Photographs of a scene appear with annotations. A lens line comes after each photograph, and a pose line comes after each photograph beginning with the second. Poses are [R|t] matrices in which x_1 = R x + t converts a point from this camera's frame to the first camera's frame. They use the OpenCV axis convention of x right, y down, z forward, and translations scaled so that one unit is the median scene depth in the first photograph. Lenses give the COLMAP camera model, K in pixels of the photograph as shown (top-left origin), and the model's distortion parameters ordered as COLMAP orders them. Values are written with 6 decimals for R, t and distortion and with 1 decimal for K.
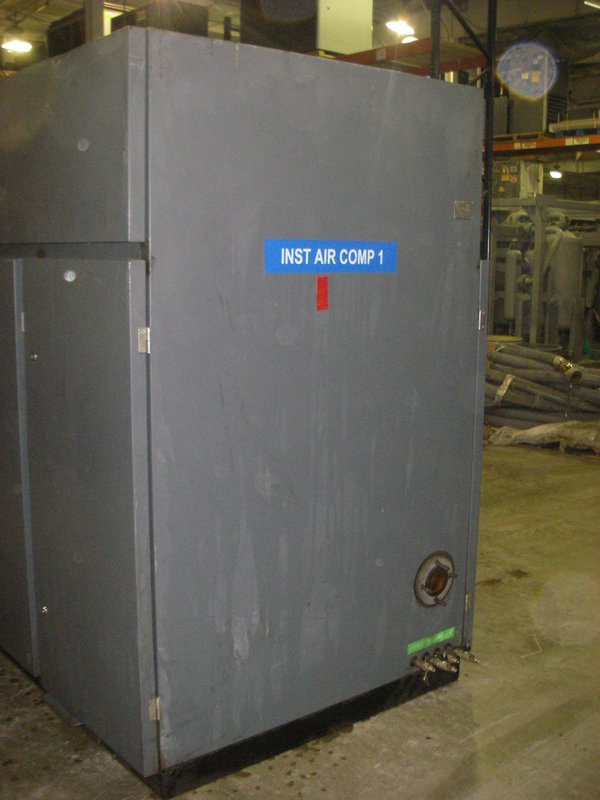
lens RADIAL K [[886.6, 0, 301.5], [0, 886.6, 398.0], [0, 0, 1]] dist [-0.110122, 0.000000]
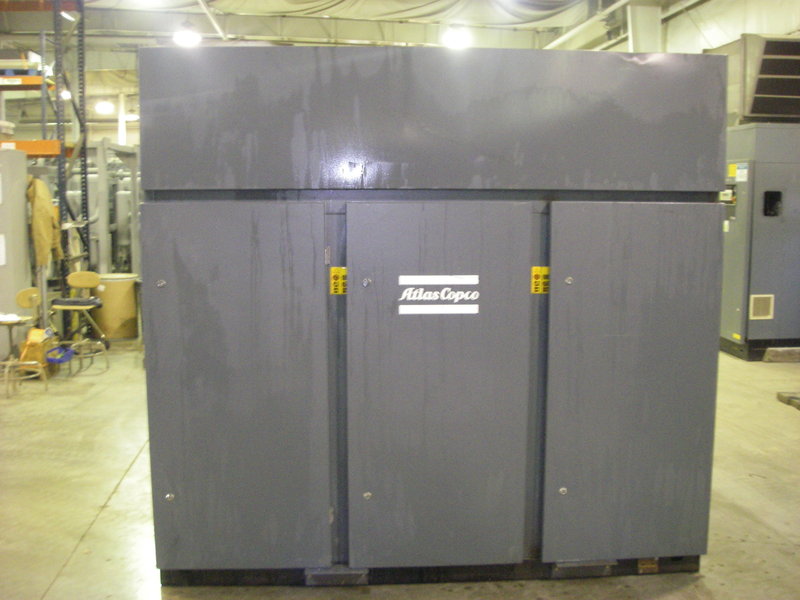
lens RADIAL K [[886.6, 0, 401.8], [0, 886.6, 301.5], [0, 0, 1]] dist [-0.110122, 0.000000]
pose [[0.588832, -0.103680, 0.801578, -0.403232], [0.133866, 0.990552, 0.029787, -0.024033], [-0.797093, 0.089764, 0.597148, 0.125020]]
